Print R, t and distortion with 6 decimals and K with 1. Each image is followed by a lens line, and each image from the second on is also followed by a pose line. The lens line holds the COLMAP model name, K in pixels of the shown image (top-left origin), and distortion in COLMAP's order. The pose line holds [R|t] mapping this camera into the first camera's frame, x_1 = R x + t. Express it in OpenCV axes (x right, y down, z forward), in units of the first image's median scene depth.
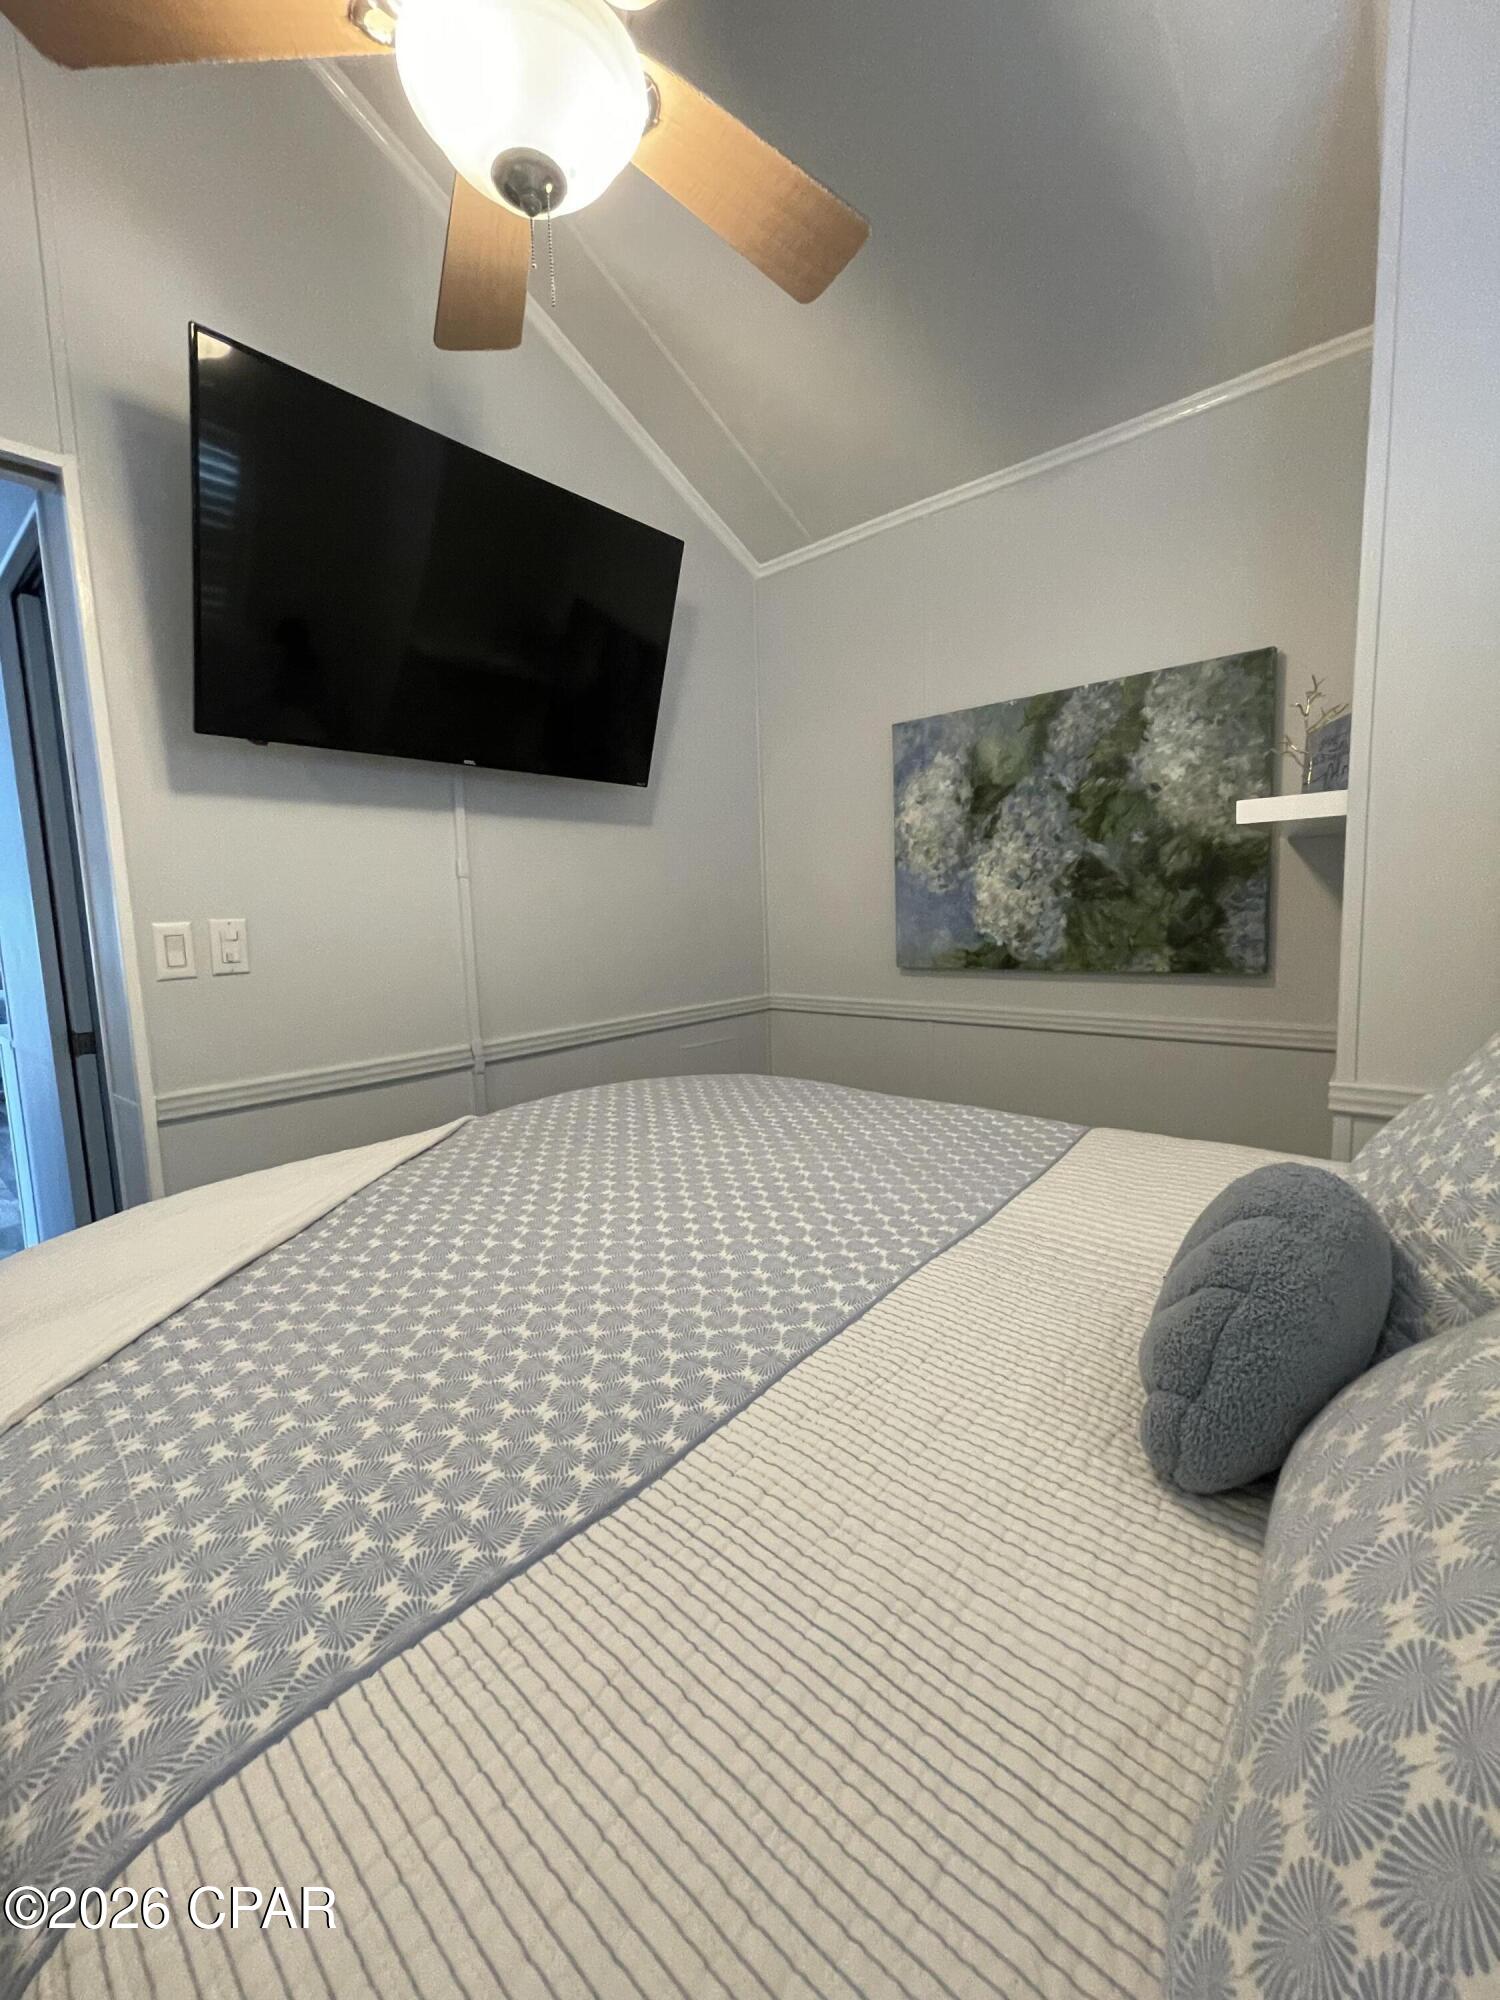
lens RADIAL K [[802.6, 0, 757.8], [0, 802.6, 997.5], [0, 0, 1]] dist [-0.006024, 0.001604]
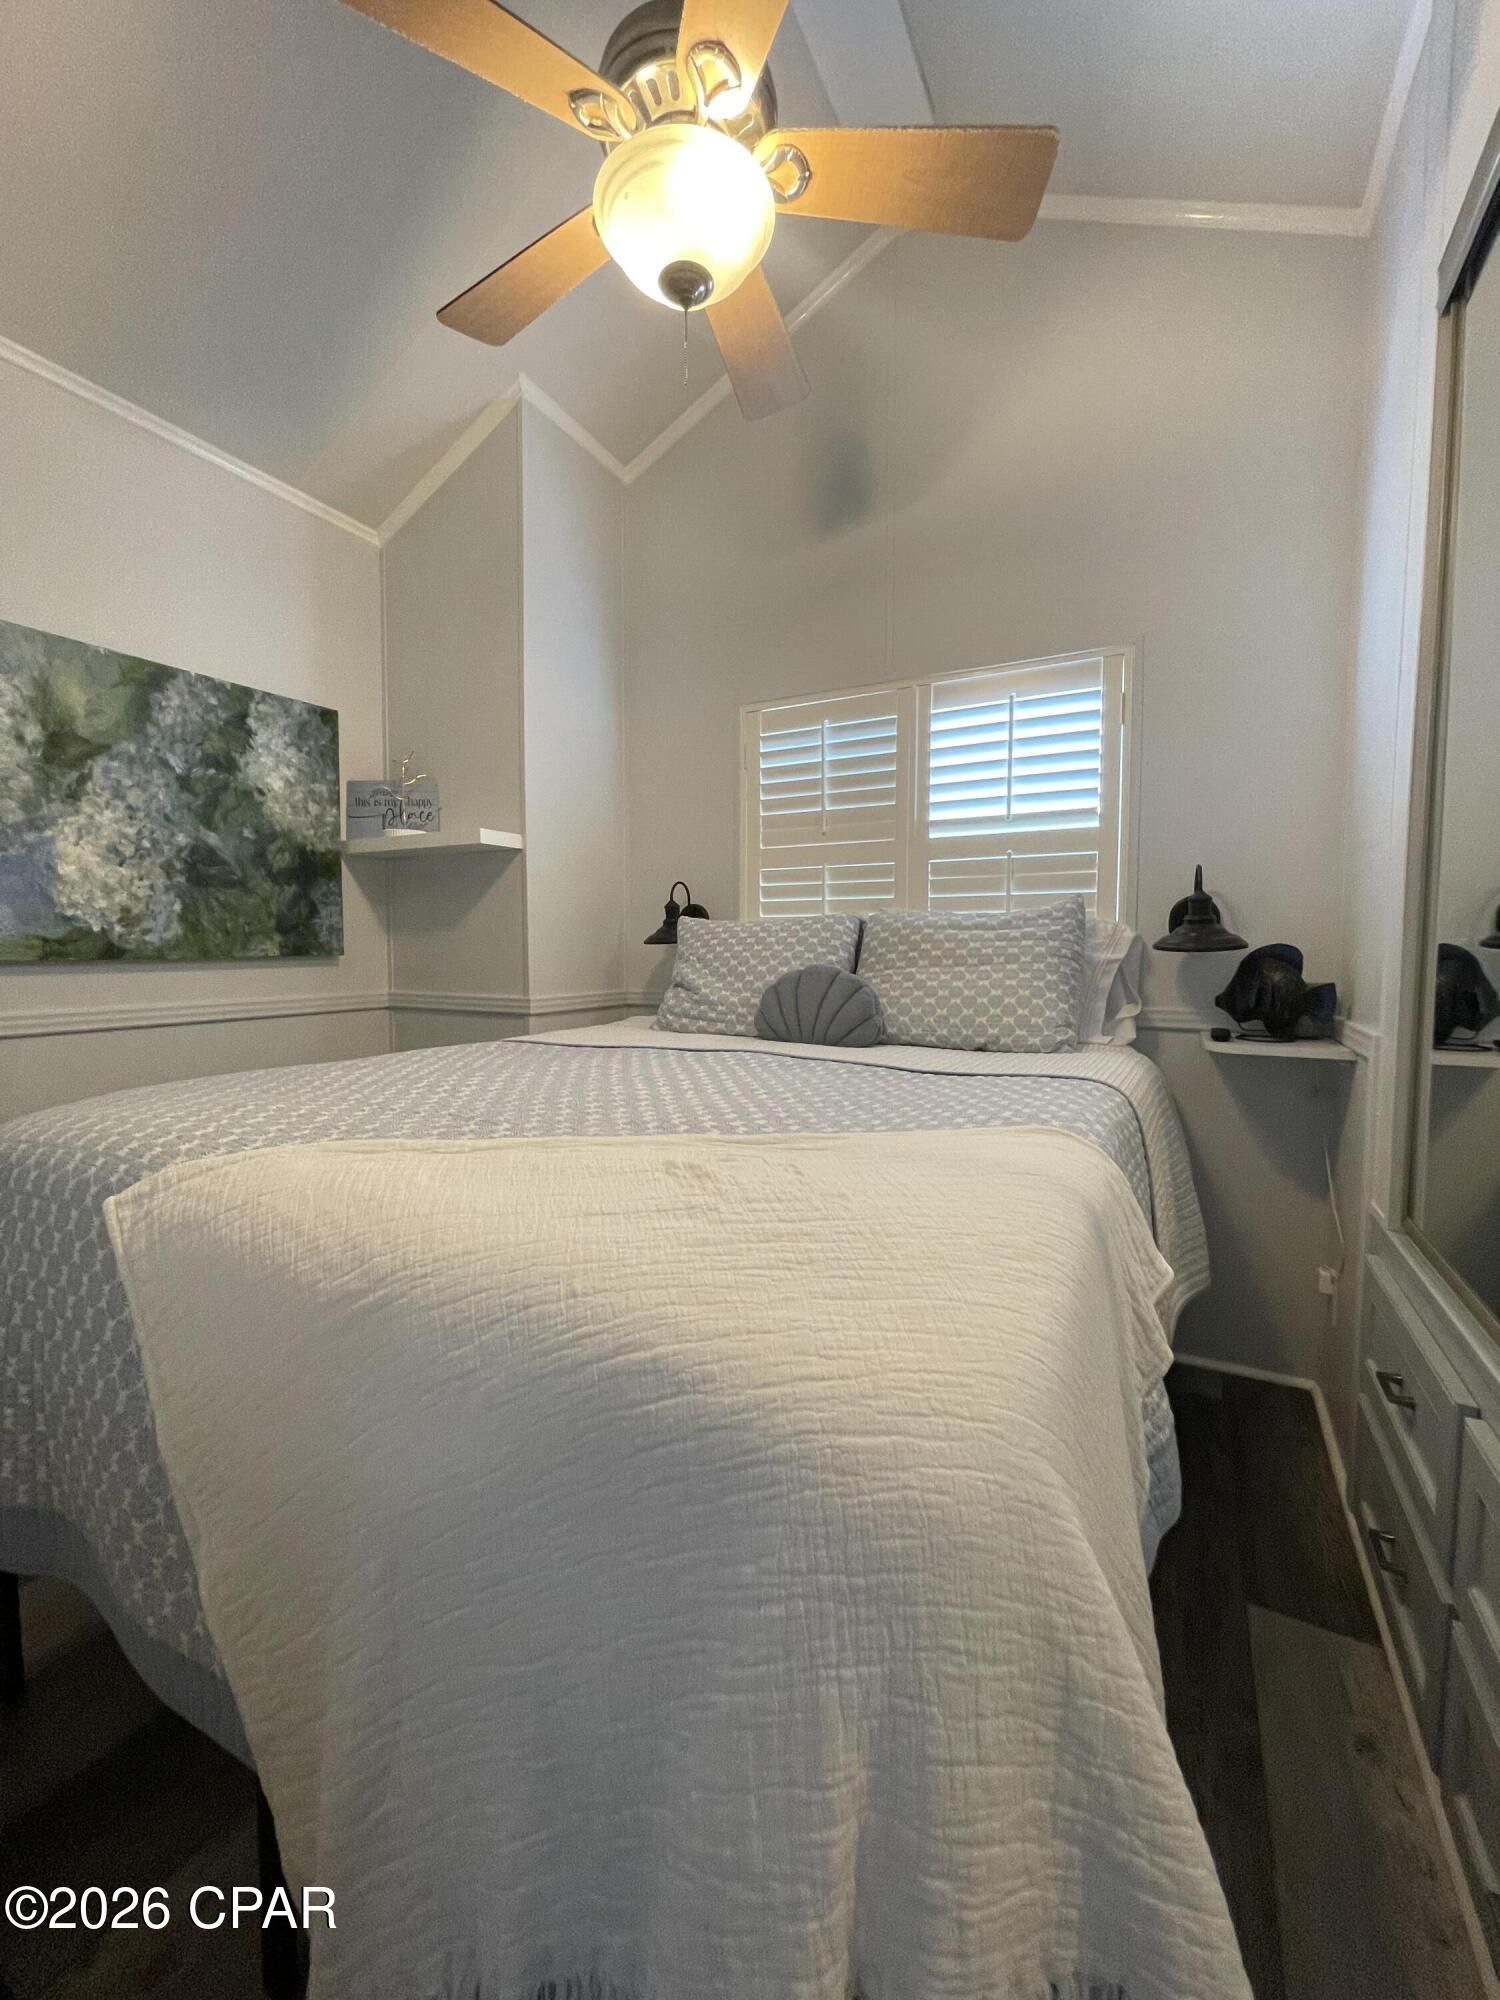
lens RADIAL K [[802.6, 0, 757.9], [0, 802.6, 1001.9], [0, 0, 1]] dist [-0.006024, 0.001604]
pose [[-0.224752, -0.039081, 0.973632, -0.723251], [0.113610, 0.991330, 0.066017, 0.034119], [-0.967770, 0.125452, -0.218363, 0.568184]]
